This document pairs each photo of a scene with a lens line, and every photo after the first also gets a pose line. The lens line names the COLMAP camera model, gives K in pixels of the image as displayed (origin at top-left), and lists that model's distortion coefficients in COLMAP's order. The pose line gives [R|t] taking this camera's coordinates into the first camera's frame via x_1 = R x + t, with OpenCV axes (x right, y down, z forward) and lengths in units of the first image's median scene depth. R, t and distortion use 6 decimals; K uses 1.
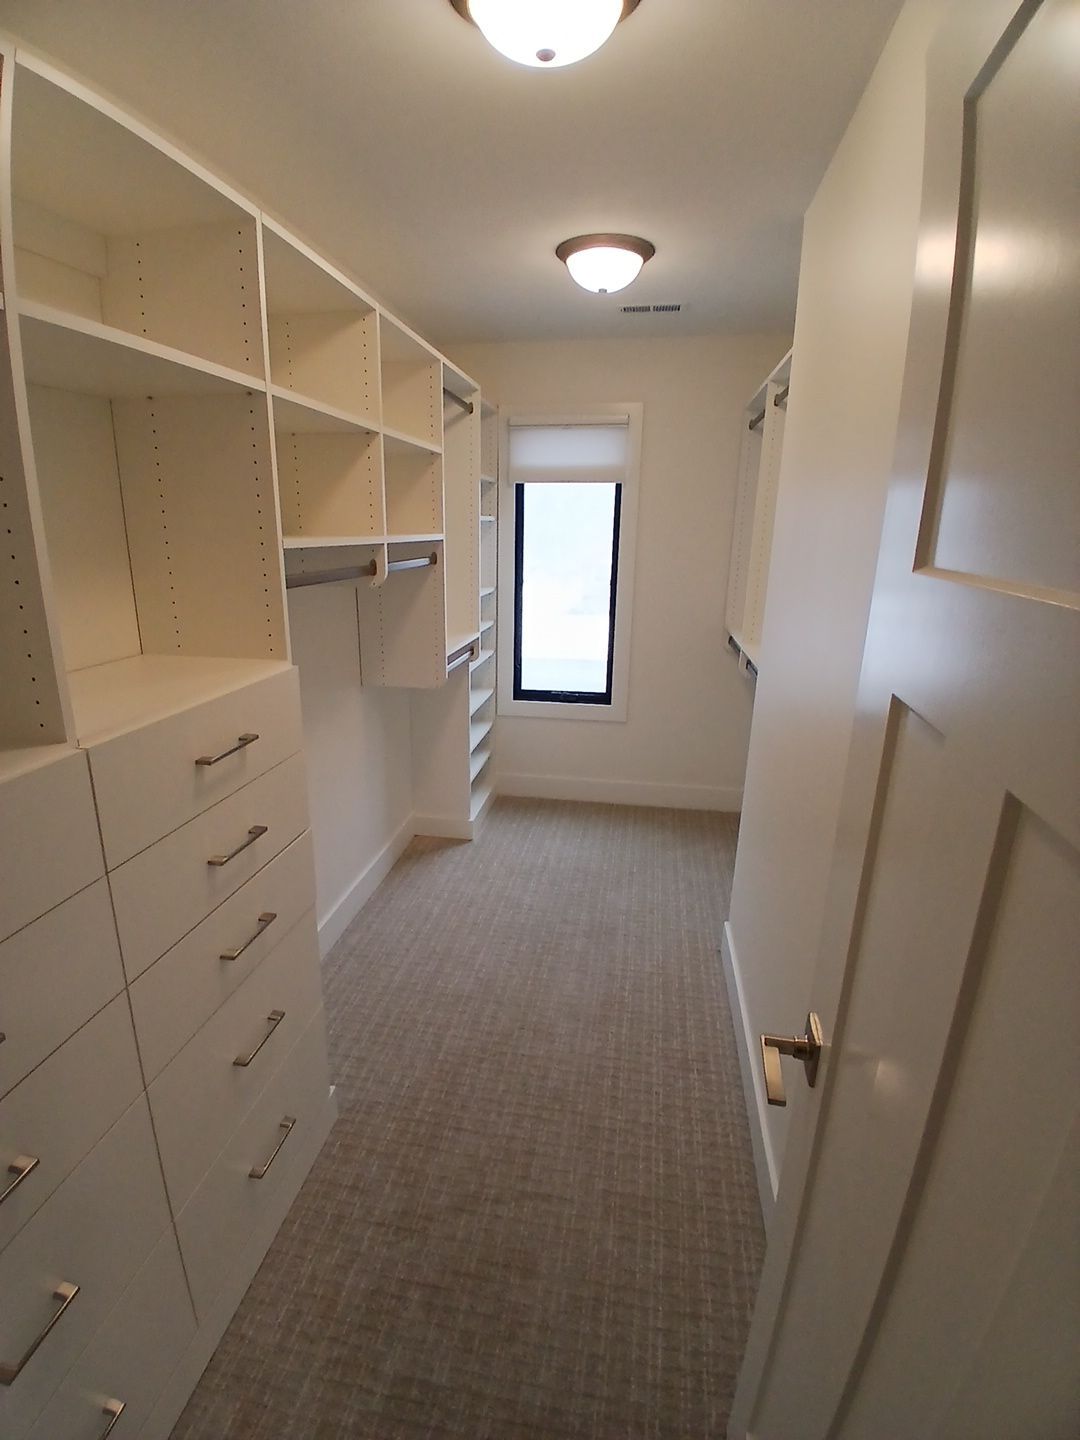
lens RADIAL K [[686.0, 0, 540.0], [0, 686.0, 720.0], [0, 0, 1]] dist [-0.000176, -0.020991]
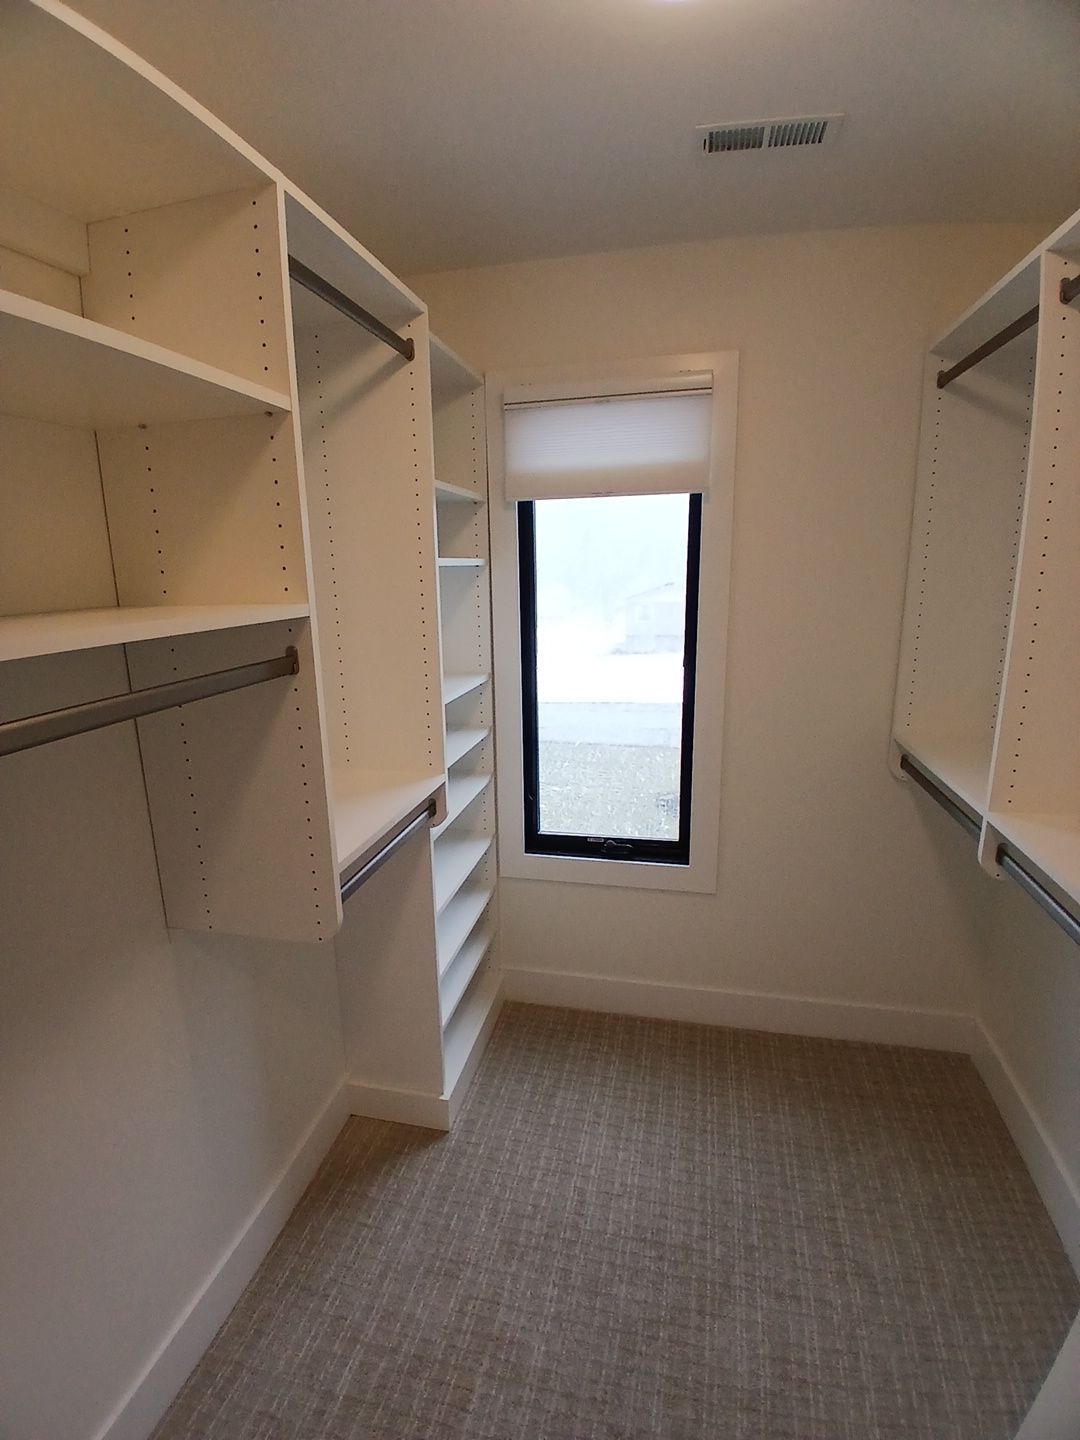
lens RADIAL K [[686.0, 0, 540.0], [0, 686.0, 720.0], [0, 0, 1]] dist [-0.000176, -0.020991]
pose [[0.997515, -0.020414, -0.067439, 0.019723], [0.016517, 0.998189, -0.057837, -0.125679], [0.068497, 0.056579, 0.996046, 0.433243]]
